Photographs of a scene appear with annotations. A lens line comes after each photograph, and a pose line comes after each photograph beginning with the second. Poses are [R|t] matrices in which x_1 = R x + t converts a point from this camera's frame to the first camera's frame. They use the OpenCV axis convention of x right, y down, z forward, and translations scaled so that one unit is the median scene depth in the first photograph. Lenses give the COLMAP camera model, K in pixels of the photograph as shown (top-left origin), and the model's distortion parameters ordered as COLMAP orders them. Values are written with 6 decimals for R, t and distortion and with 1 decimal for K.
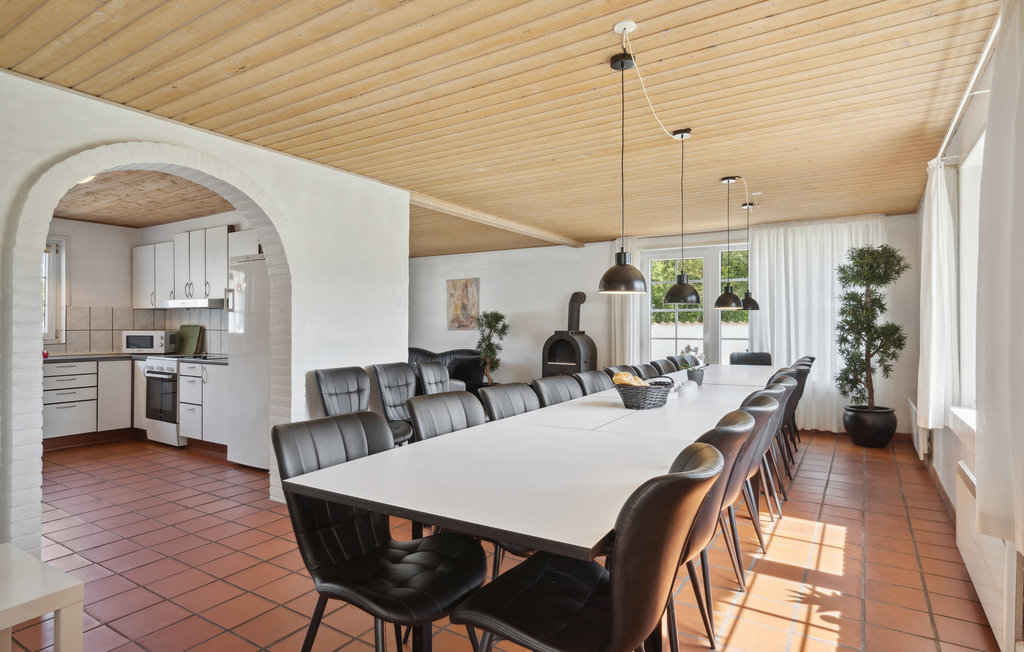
lens RADIAL K [[535.1, 0, 512.2], [0, 535.1, 325.1], [0, 0, 1]] dist [0.003114, 0.000201]
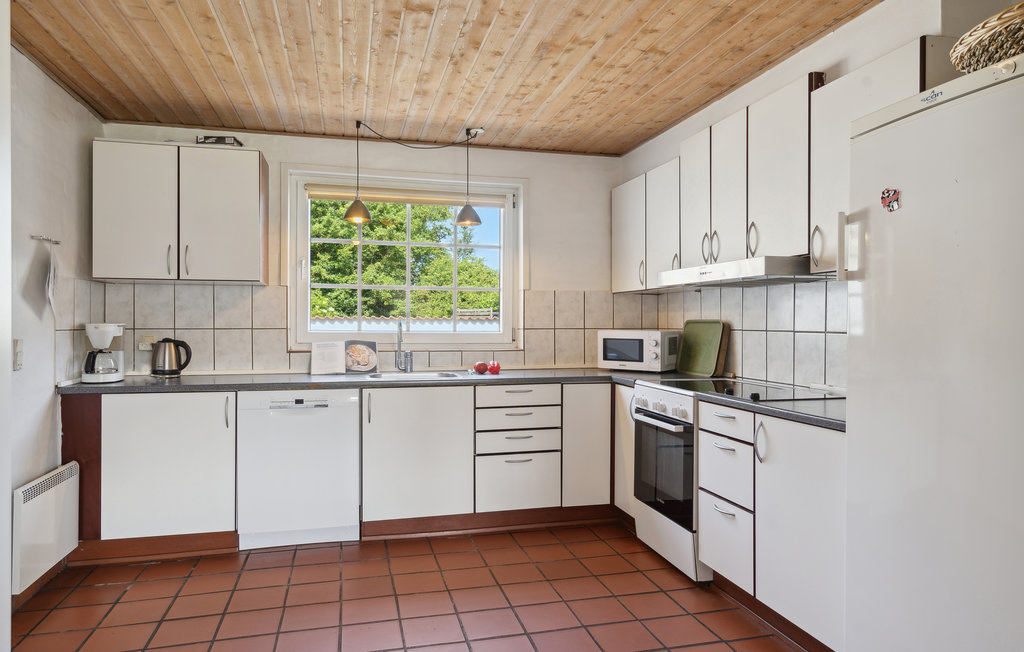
lens RADIAL K [[652.0, 0, 510.4], [0, 652.0, 327.0], [0, 0, 1]] dist [0.009419, 0.000320]
pose [[0.723202, 0.004915, -0.690619, -0.324308], [0.001483, 0.999961, 0.008670, 0.001043], [0.690635, -0.007295, 0.723167, 0.446786]]
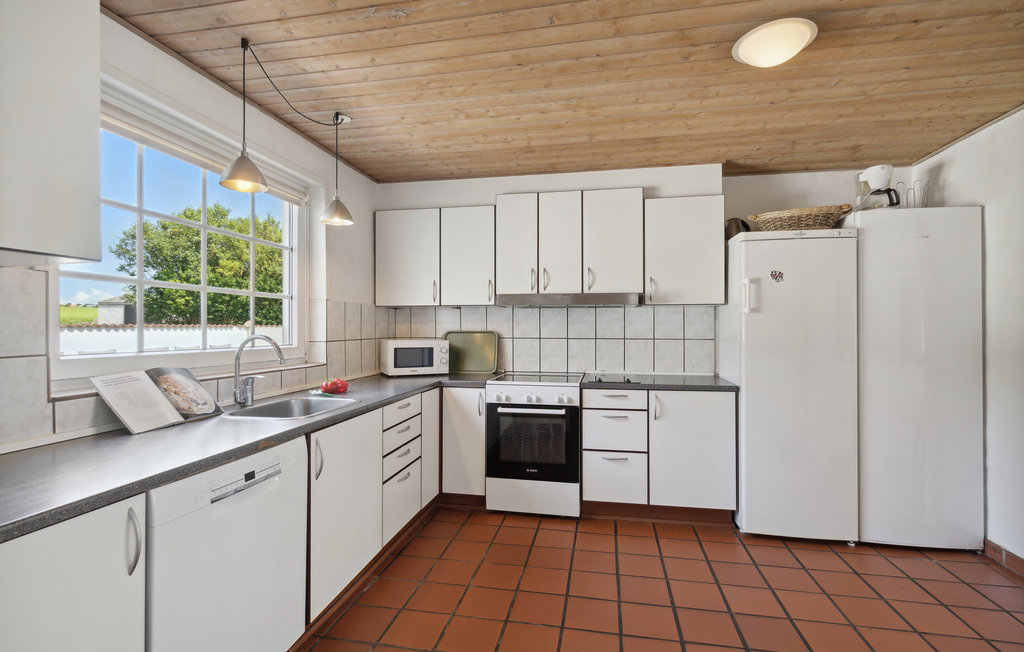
lens RADIAL K [[476.9, 0, 511.6], [0, 476.9, 327.2], [0, 0, 1]] dist [-0.003916, 0.000099]
pose [[0.930531, -0.002024, 0.366208, -0.844392], [0.000021, 0.999985, 0.005473, -0.008640], [-0.366213, -0.005085, 0.930517, 0.451469]]
